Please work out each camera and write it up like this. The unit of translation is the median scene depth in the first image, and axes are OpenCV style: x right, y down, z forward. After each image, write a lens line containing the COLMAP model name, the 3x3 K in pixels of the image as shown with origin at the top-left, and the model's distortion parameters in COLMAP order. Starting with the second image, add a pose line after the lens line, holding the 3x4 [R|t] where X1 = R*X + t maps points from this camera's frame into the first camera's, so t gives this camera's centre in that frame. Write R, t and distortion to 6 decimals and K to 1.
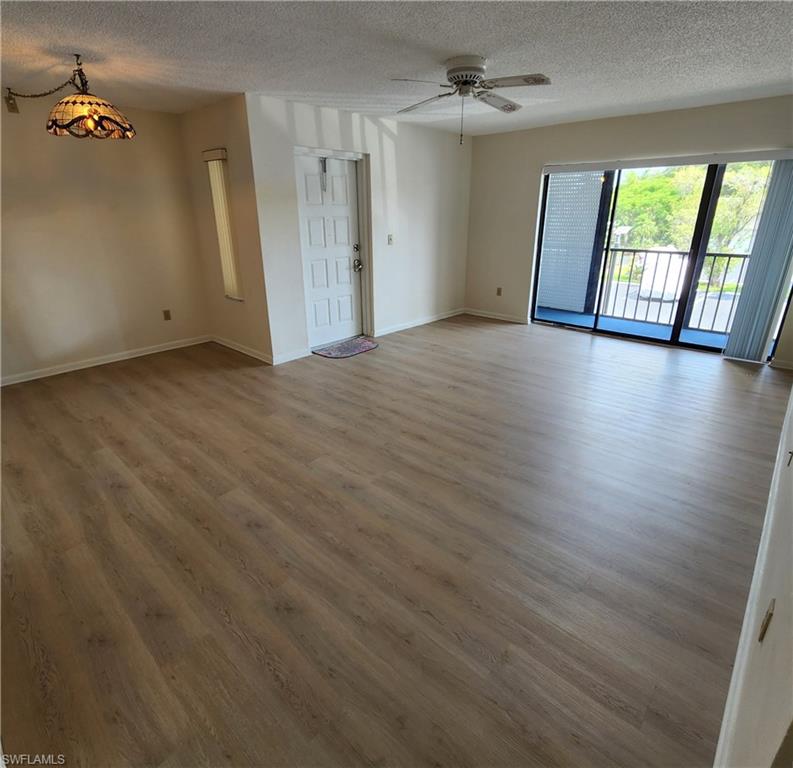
lens RADIAL K [[436.4, 0, 393.1], [0, 436.4, 371.6], [0, 0, 1]] dist [-0.005303, 0.000918]
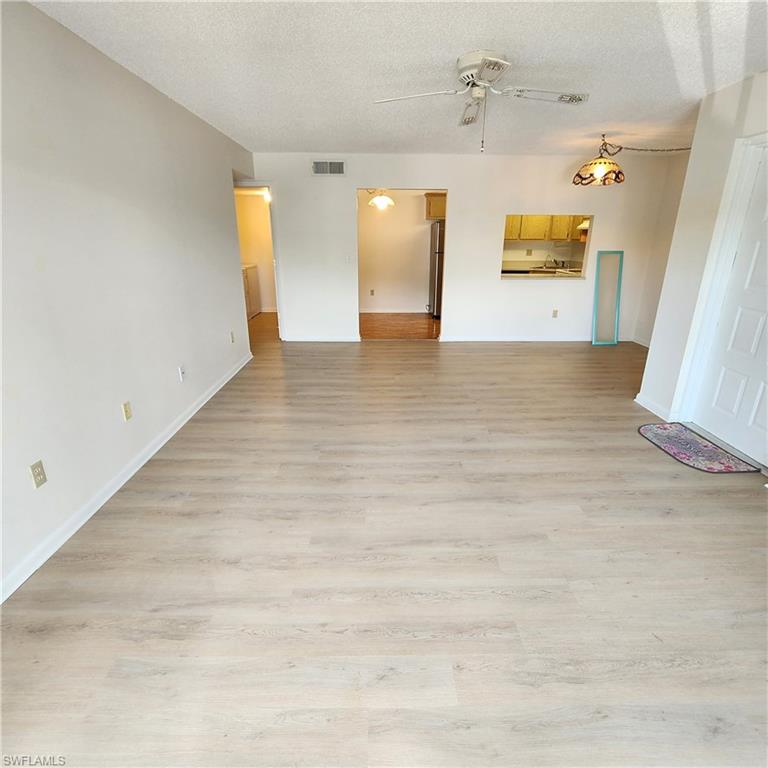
lens RADIAL K [[432.7, 0, 384.2], [0, 432.7, 383.8], [0, 0, 1]] dist [-0.006637, 0.005854]
pose [[-0.712542, 0.233948, -0.661477, 0.720191], [-0.245093, 0.800387, 0.547092, -0.428338], [0.657429, 0.551949, -0.512971, 1.168140]]
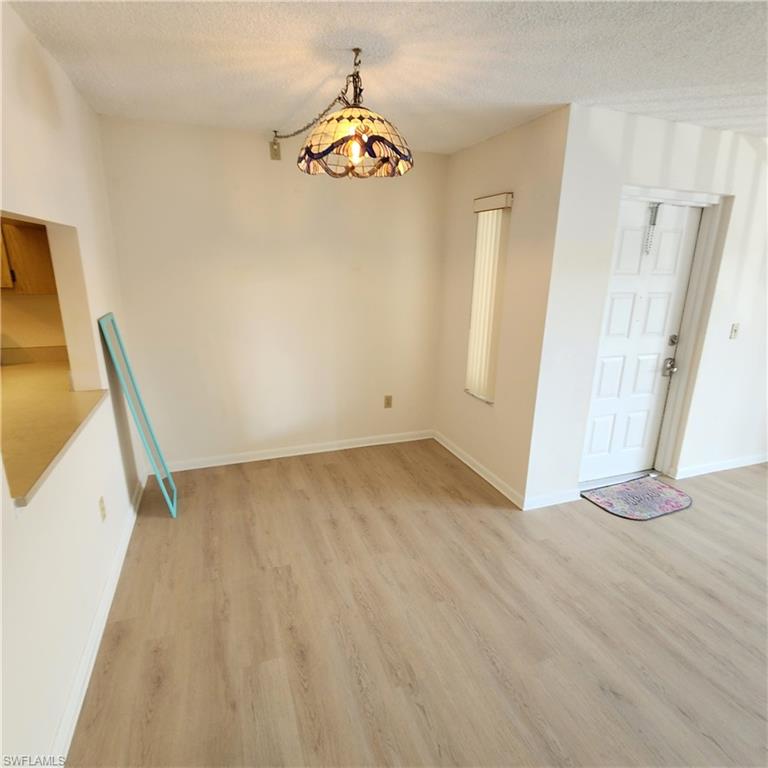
lens RADIAL K [[432.7, 0, 383.3], [0, 432.7, 384.8], [0, 0, 1]] dist [-0.006637, 0.005854]
pose [[0.894486, 0.144640, -0.423054, -0.227466], [-0.179700, 0.982739, -0.043957, -0.141503], [0.409394, 0.115342, 0.905038, 0.321471]]
